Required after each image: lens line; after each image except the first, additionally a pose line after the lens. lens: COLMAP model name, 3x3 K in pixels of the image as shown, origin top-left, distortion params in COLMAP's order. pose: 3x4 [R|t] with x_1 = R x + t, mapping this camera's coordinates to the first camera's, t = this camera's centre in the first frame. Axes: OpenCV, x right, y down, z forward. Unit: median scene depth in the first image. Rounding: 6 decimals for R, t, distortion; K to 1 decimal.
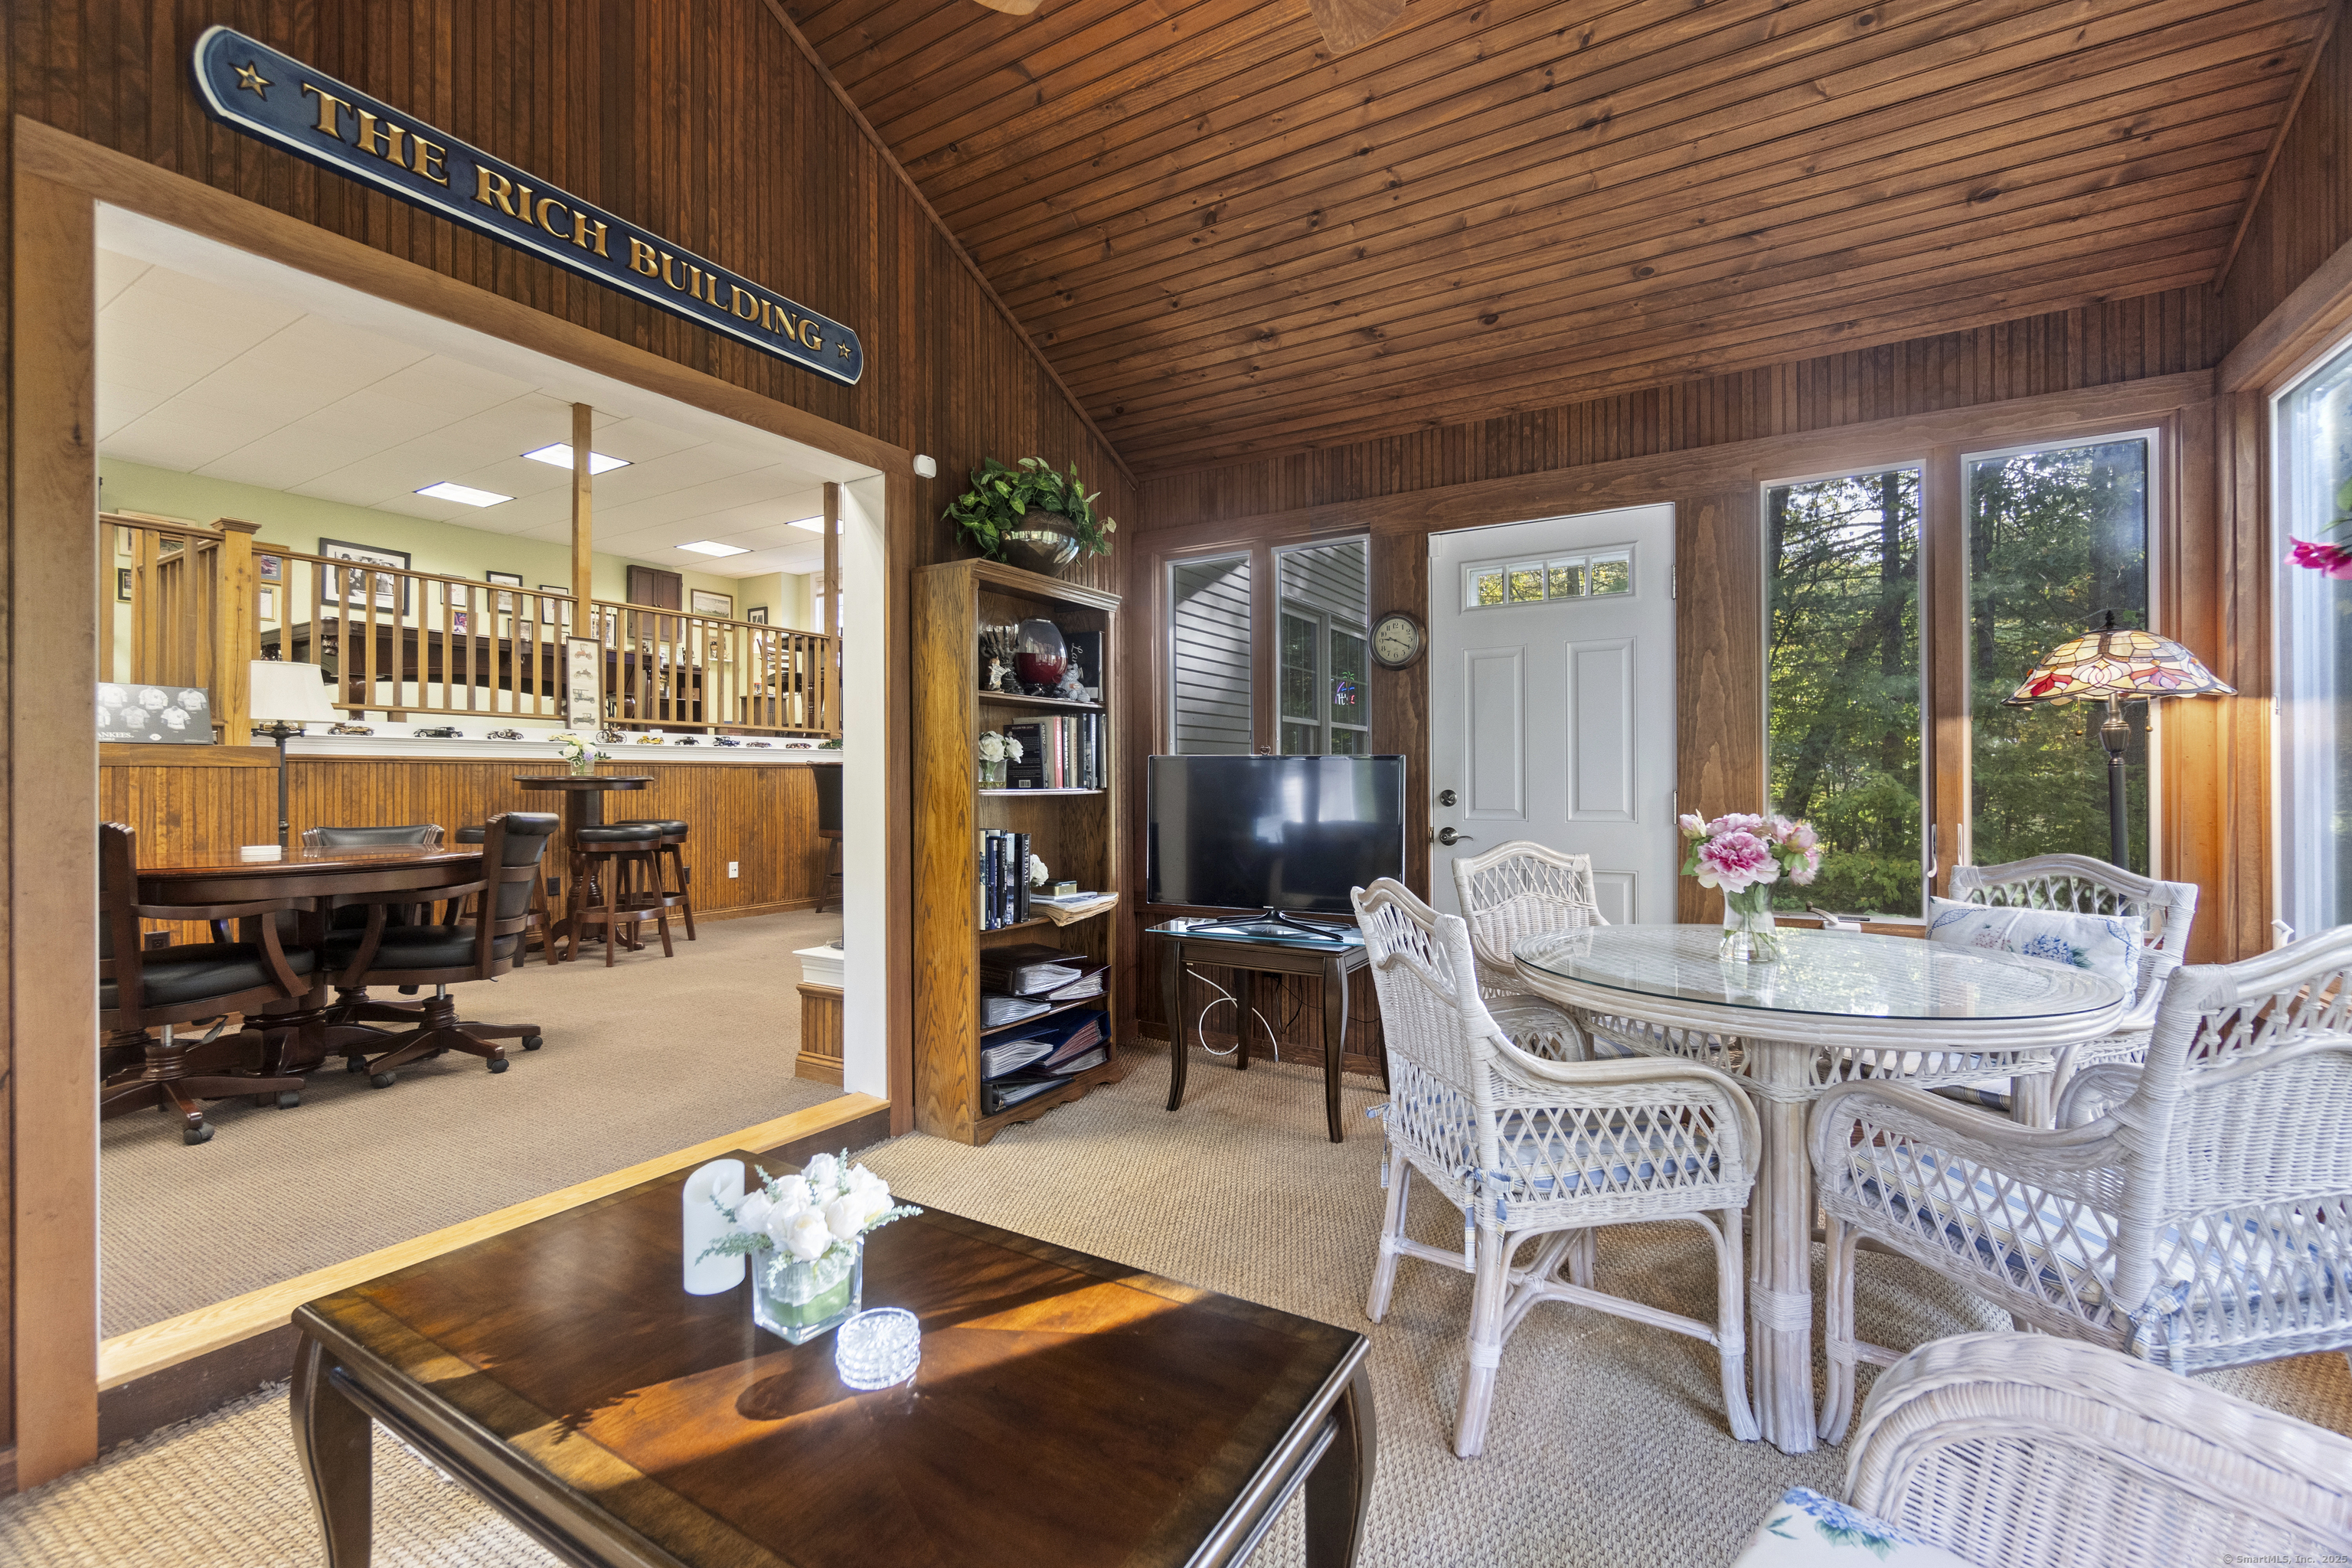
lens RADIAL K [[1010.1, 0, 1170.9], [0, 1010.1, 777.8], [0, 0, 1]] dist [-0.009171, 0.003034]
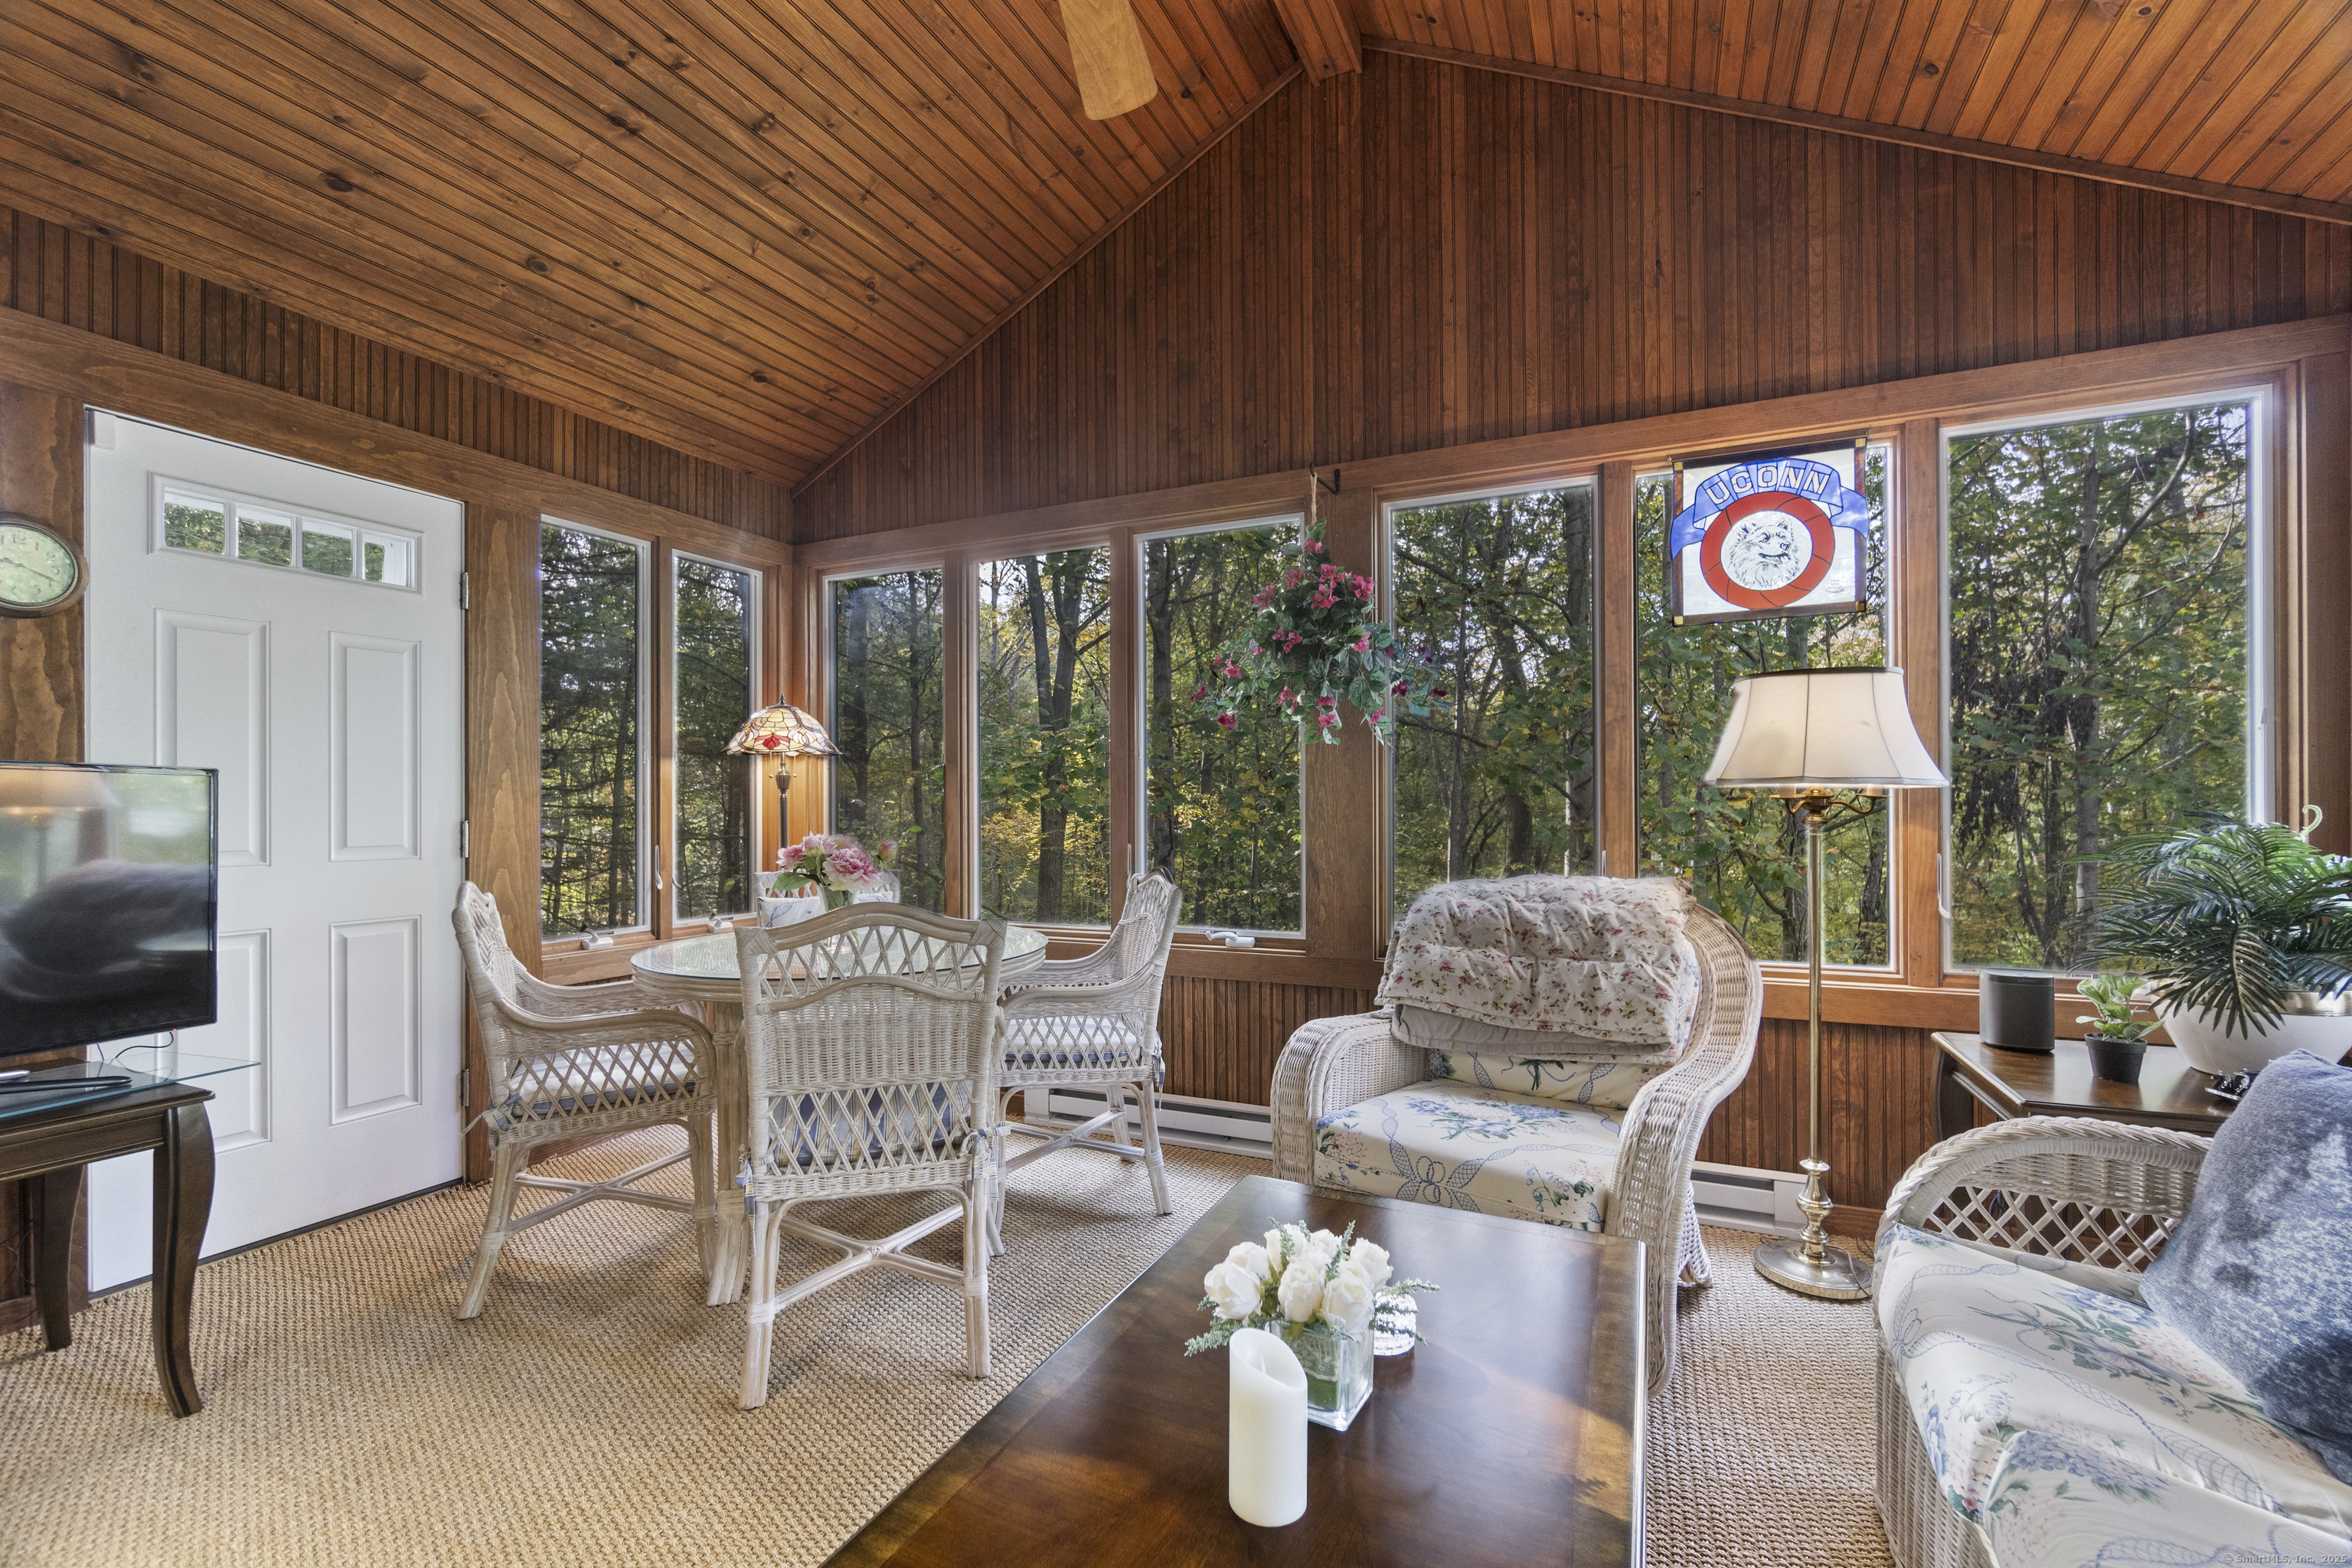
lens RADIAL K [[1010.1, 0, 1163.0], [0, 1010.1, 805.5], [0, 0, 1]] dist [-0.009171, 0.003034]
pose [[-0.098613, 0.003575, 0.995119, -0.373403], [-0.003304, 0.999987, -0.003920, 0.000976], [-0.995120, -0.003675, -0.098600, 0.370353]]
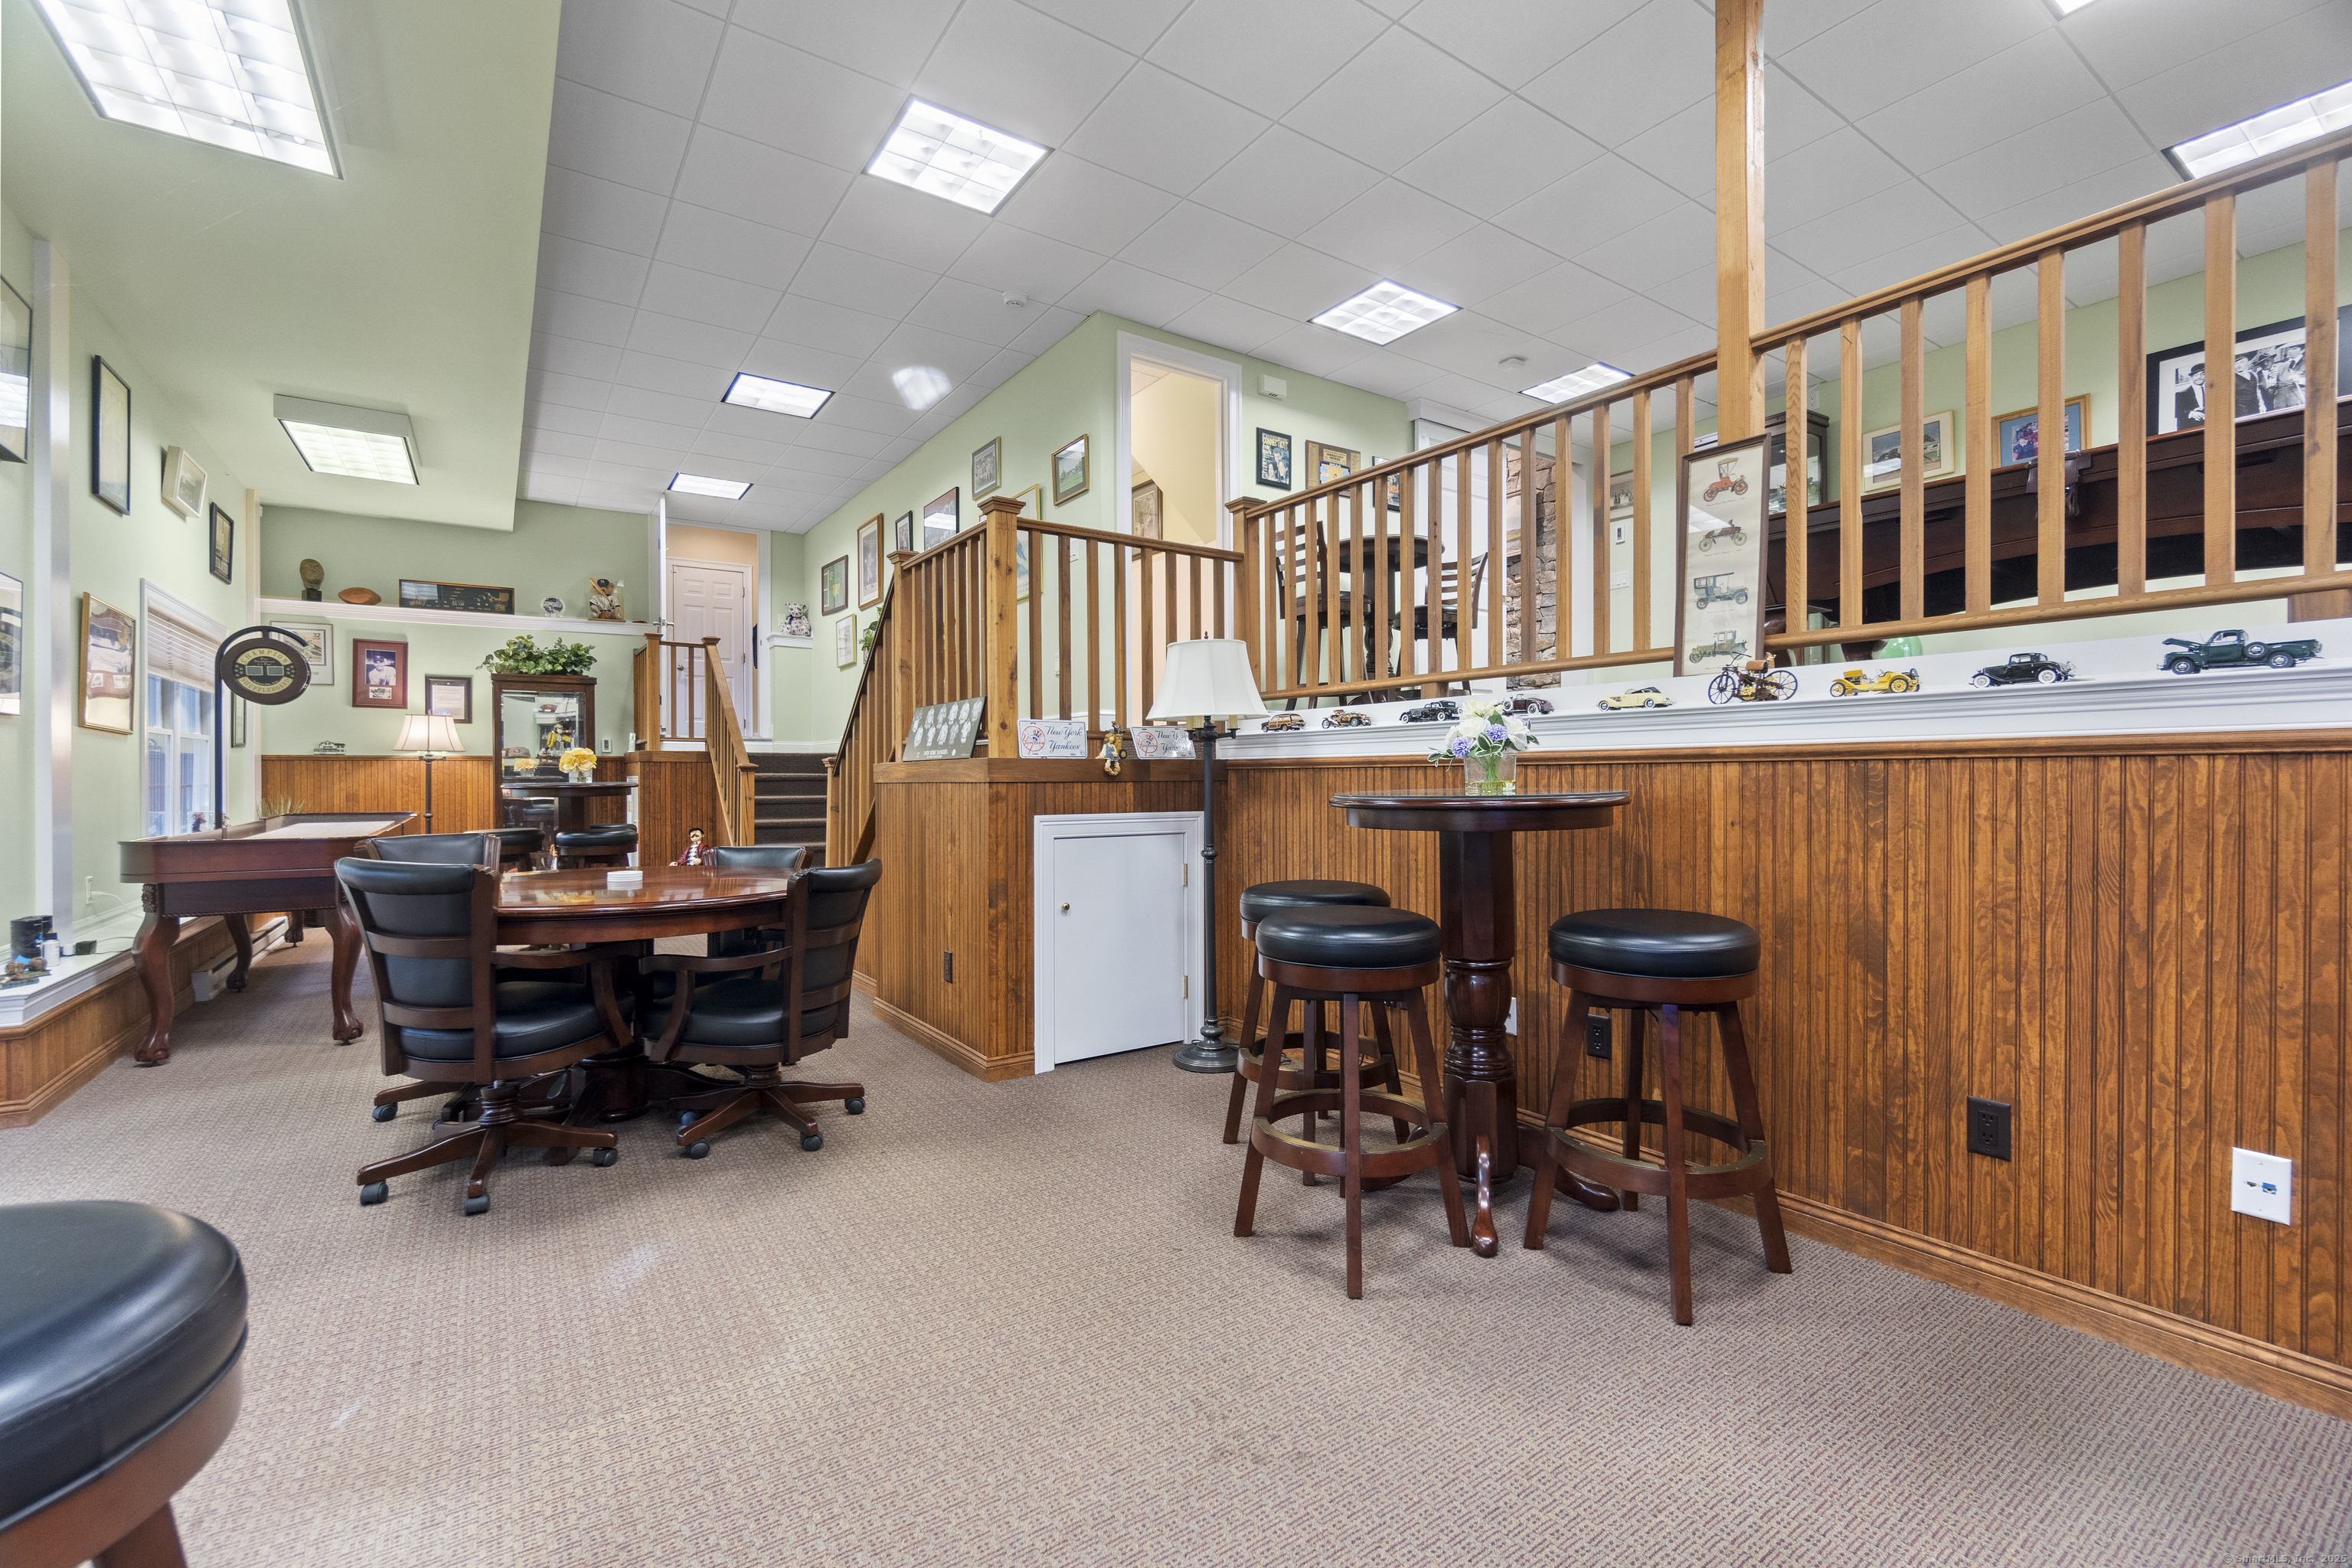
lens RADIAL K [[1010.1, 0, 1179.6], [0, 1010.1, 779.2], [0, 0, 1]] dist [-0.009171, 0.003034]
pose [[-0.411212, 0.011981, -0.911461, -0.205801], [0.013395, 0.999885, 0.007100, -0.018416], [0.911441, -0.009289, -0.411325, 1.586451]]
